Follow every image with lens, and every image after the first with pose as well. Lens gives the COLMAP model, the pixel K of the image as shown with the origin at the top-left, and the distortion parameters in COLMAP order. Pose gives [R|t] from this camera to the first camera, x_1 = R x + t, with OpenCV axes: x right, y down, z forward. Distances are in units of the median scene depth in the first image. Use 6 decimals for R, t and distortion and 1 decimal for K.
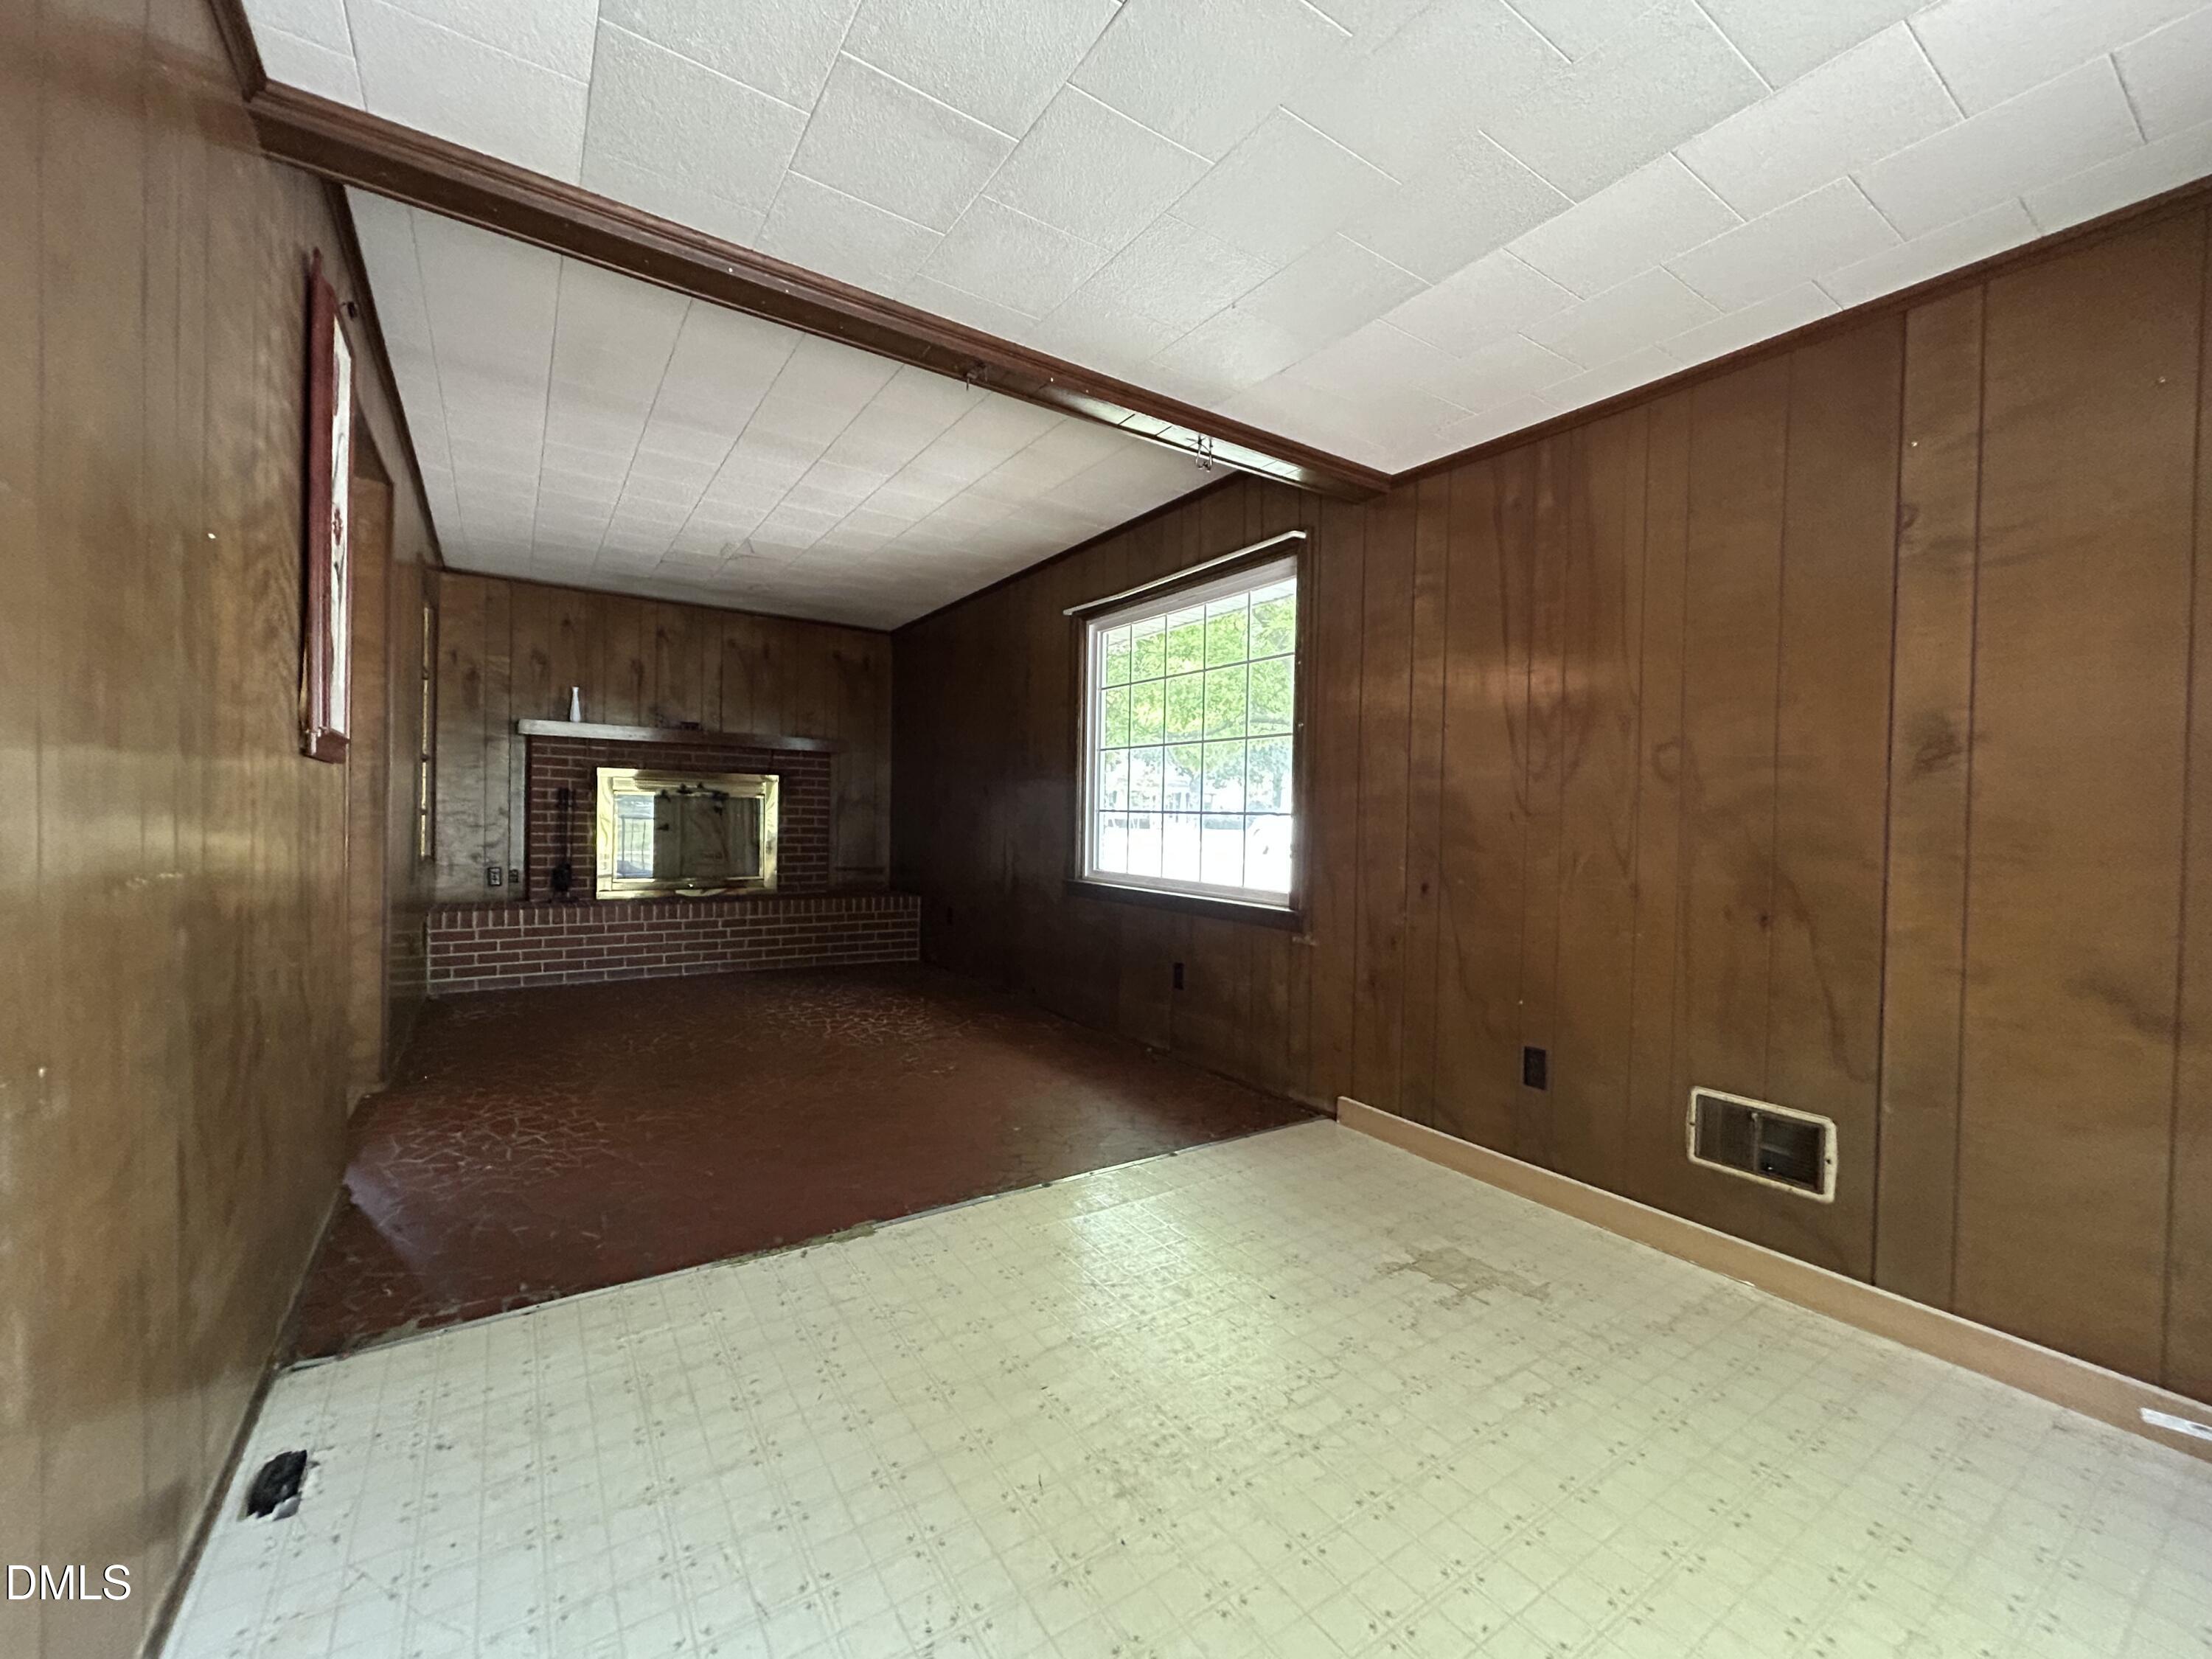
lens RADIAL K [[884.0, 0, 1110.3], [0, 884.0, 825.0], [0, 0, 1]] dist [-0.004126, 0.001203]
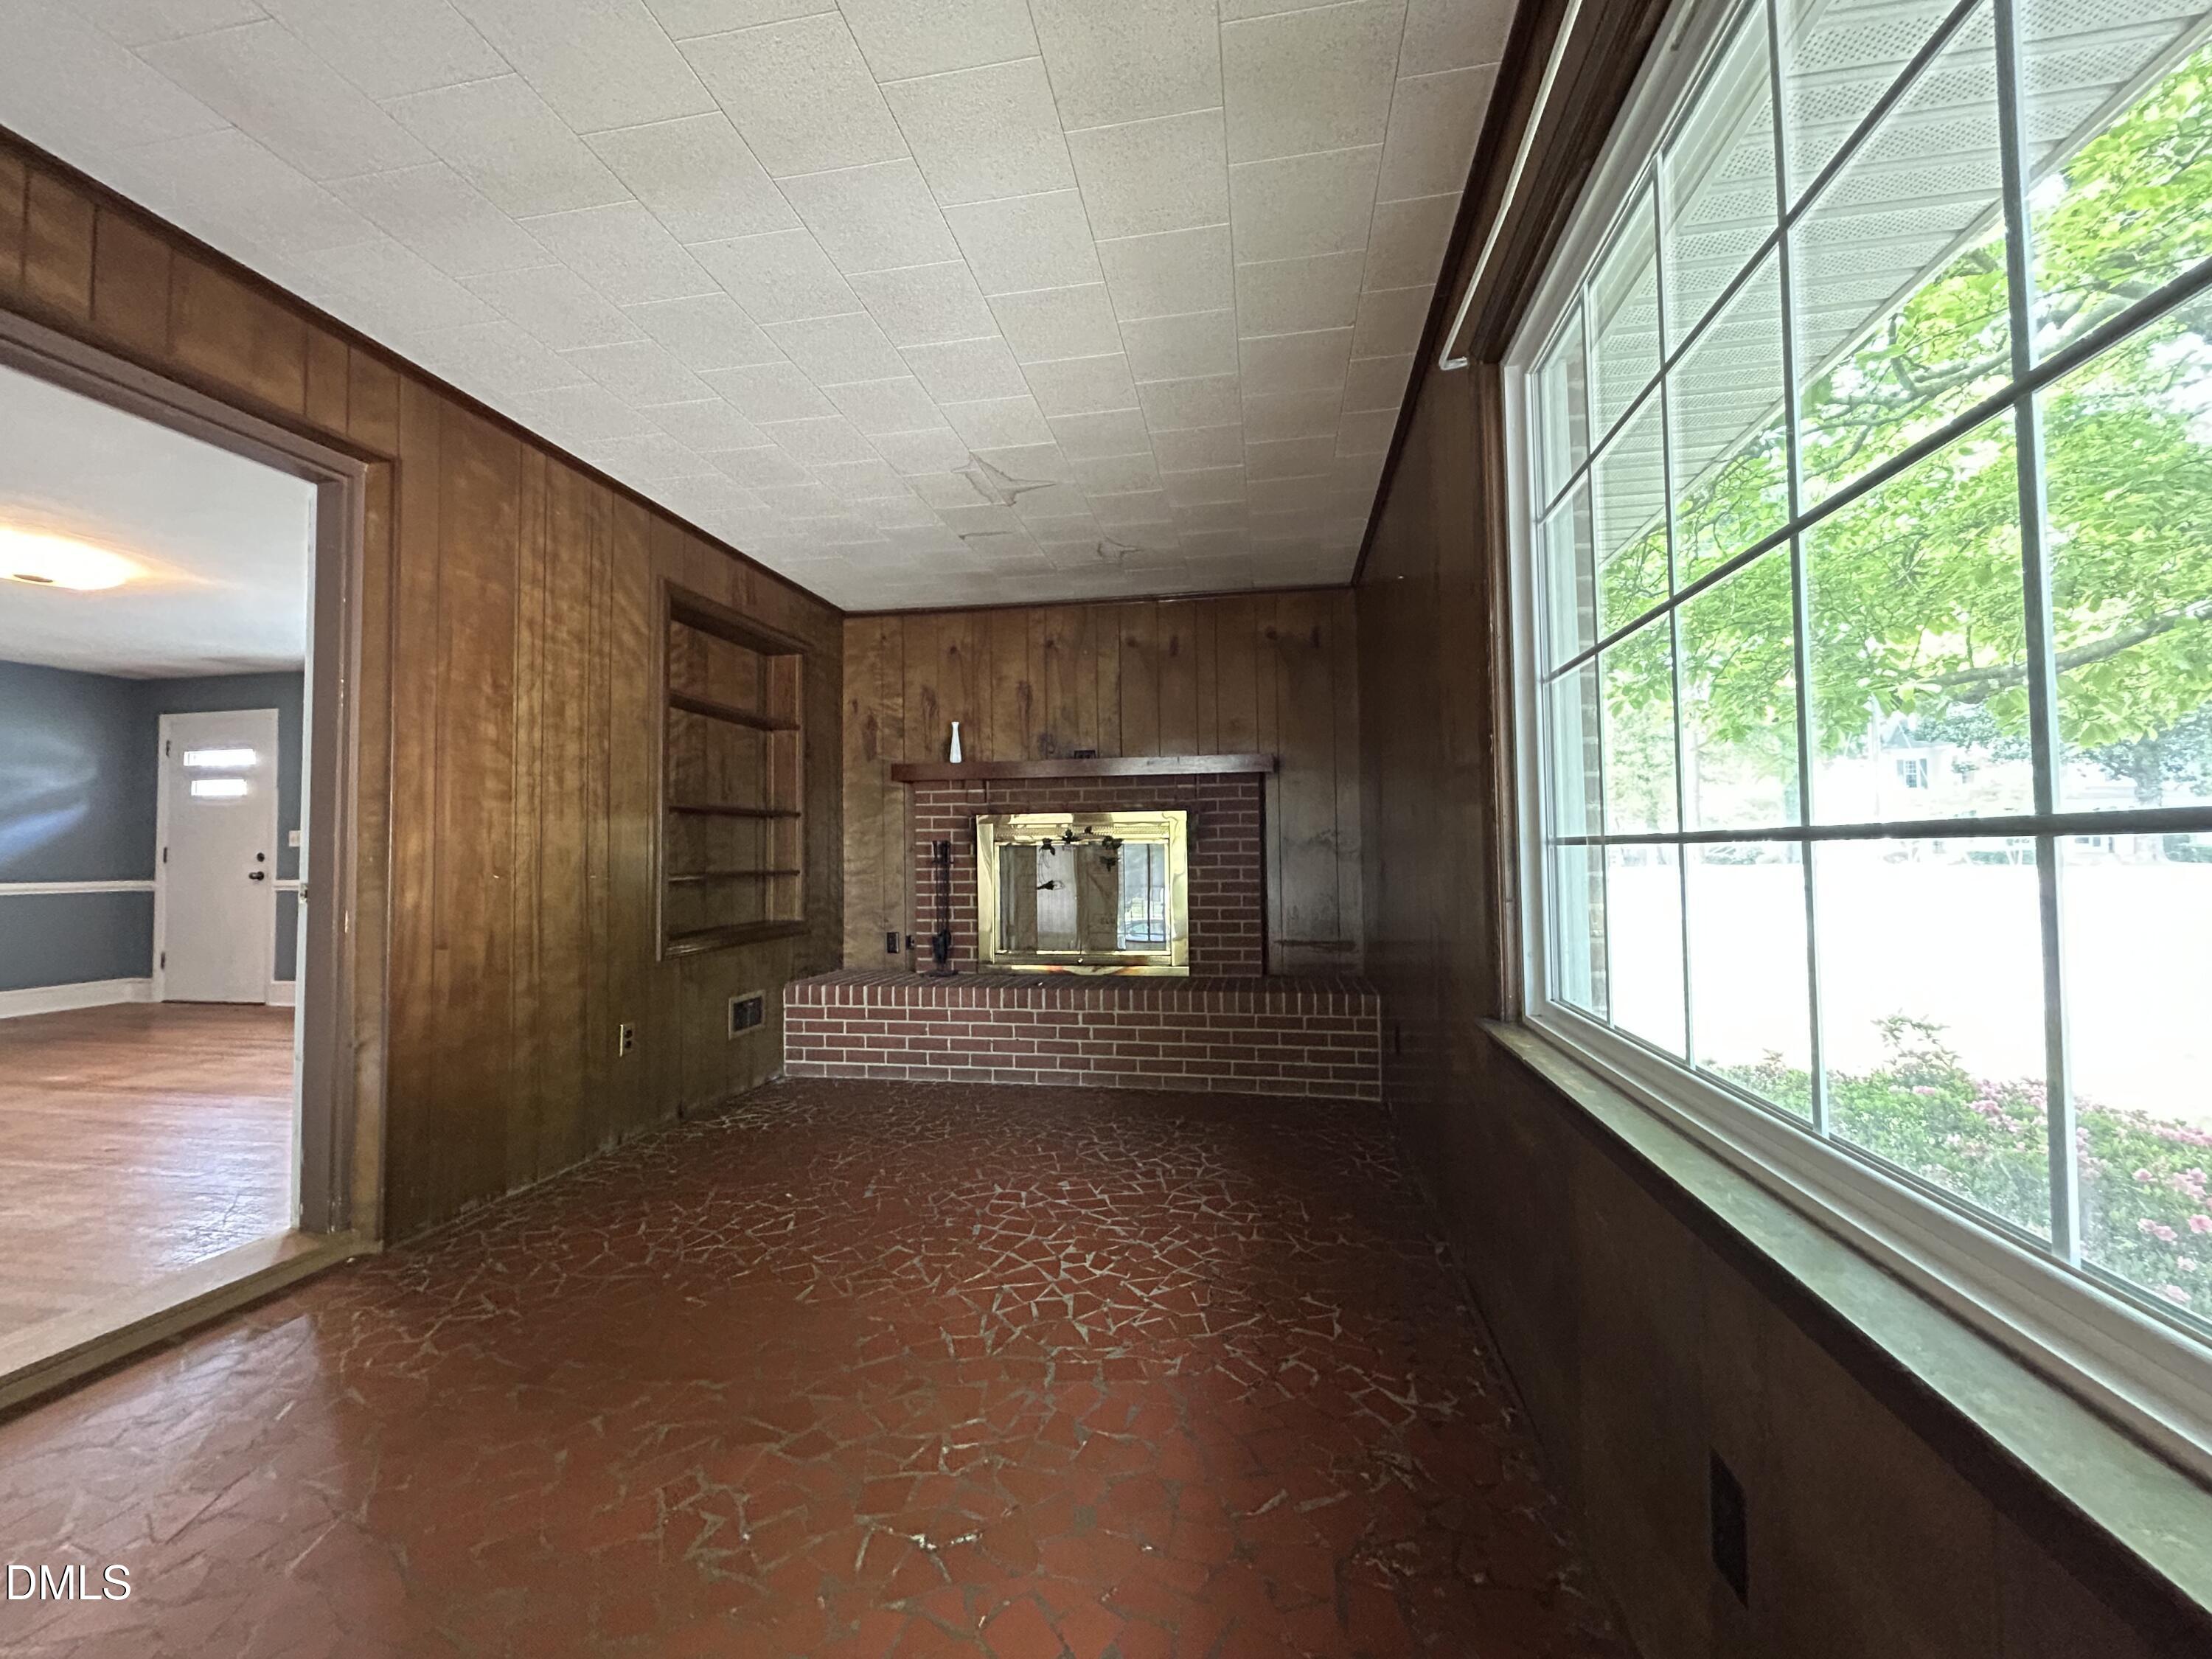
lens RADIAL K [[884.0, 0, 1110.3], [0, 884.0, 825.0], [0, 0, 1]] dist [-0.004126, 0.001203]
pose [[0.713661, -0.055023, -0.698326, 0.091639], [0.018974, 0.998063, -0.059250, -0.003552], [0.700234, 0.029034, 0.713323, 0.489788]]
